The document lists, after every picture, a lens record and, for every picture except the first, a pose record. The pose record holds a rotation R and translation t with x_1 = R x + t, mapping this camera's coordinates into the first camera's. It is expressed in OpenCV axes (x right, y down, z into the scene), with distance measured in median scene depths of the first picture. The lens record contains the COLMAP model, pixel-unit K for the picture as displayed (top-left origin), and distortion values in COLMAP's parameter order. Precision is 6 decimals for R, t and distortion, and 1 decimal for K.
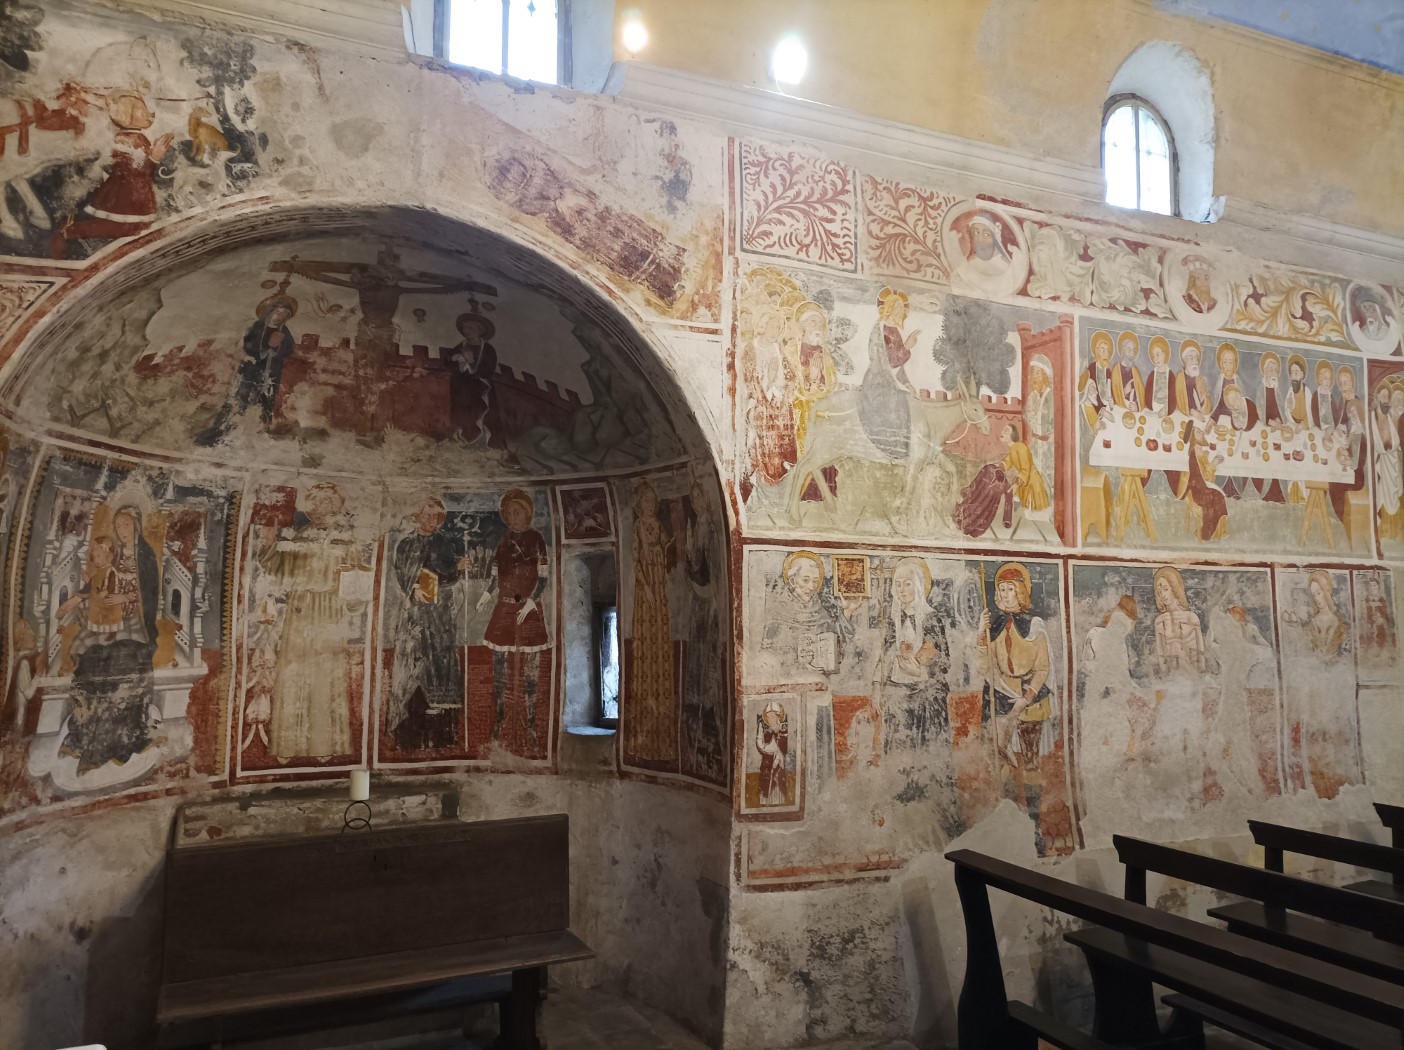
lens RADIAL K [[1039.1, 0, 699.5], [0, 1039.1, 520.6], [0, 0, 1]] dist [0.037939, -0.024924]
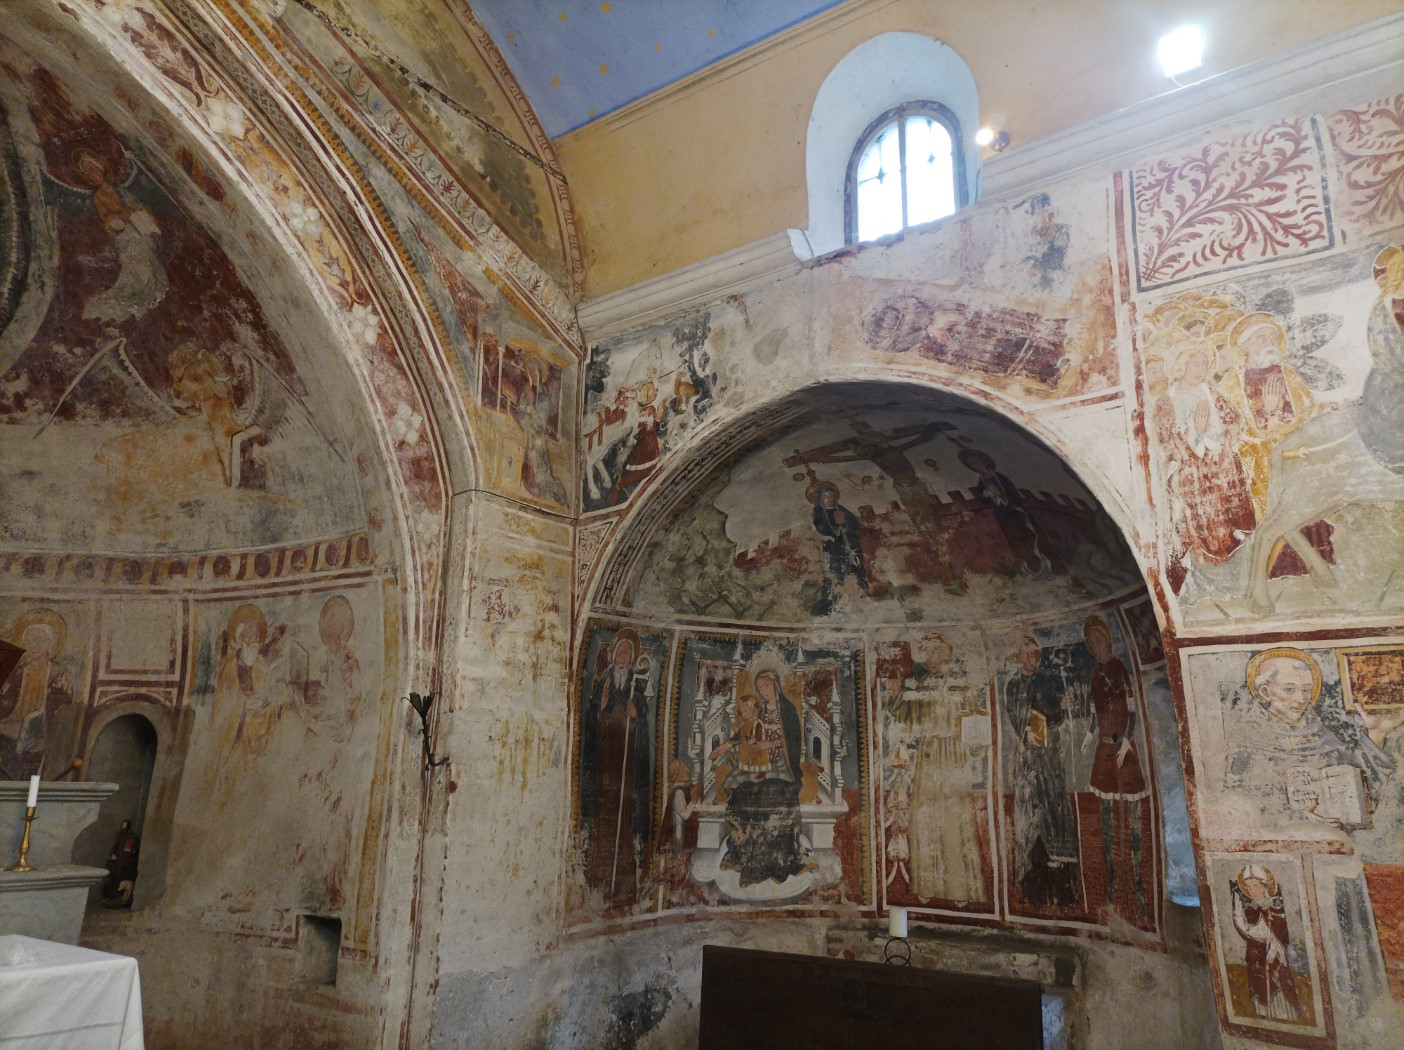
lens RADIAL K [[1039.1, 0, 700.5], [0, 1039.1, 519.9], [0, 0, 1]] dist [0.037939, -0.024924]
pose [[0.492598, -0.215161, -0.843239, 0.488974], [0.069113, 0.975566, -0.208551, 0.061104], [0.867508, 0.044453, 0.495433, 0.272656]]
